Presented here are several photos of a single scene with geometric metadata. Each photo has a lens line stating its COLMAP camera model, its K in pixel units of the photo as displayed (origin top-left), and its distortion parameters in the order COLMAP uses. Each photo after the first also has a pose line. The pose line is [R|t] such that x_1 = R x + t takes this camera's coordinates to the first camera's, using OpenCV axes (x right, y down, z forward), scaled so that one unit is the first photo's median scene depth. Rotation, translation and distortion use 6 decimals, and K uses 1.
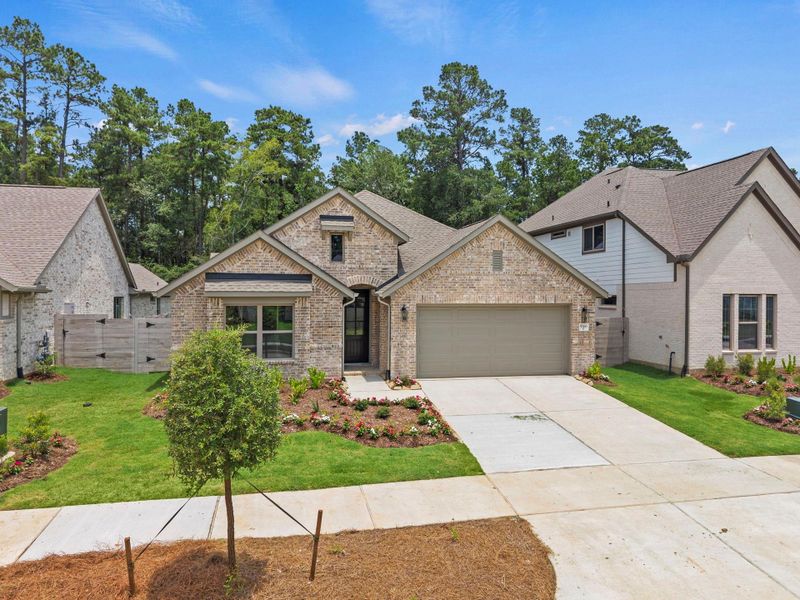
lens RADIAL K [[552.4, 0, 400.0], [0, 552.4, 300.0], [0, 0, 1]] dist [0.010188, -0.003505]
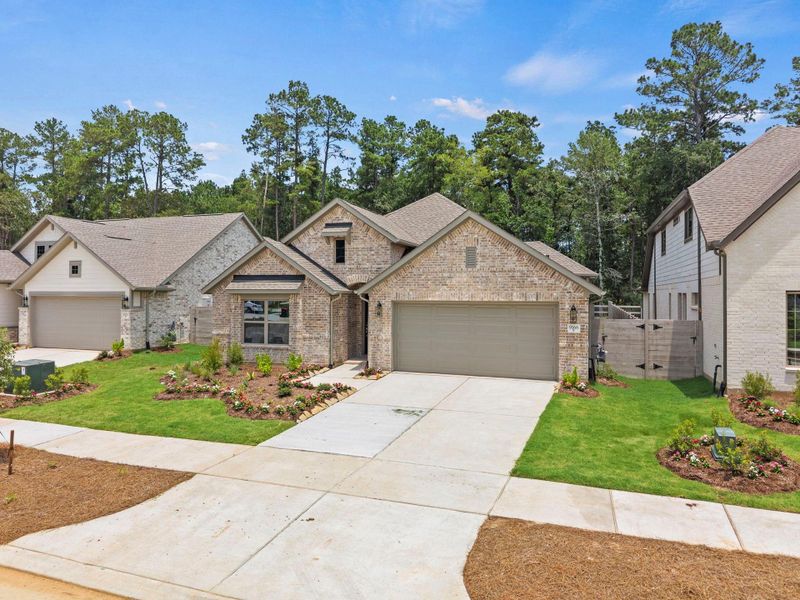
lens RADIAL K [[552.4, 0, 400.0], [0, 552.4, 300.0], [0, 0, 1]] dist [0.010188, -0.003505]
pose [[0.842527, 0.006399, -0.538617, 0.599943], [-0.005863, 0.999979, 0.002710, 0.002677], [0.538623, 0.000875, 0.842547, 0.107068]]
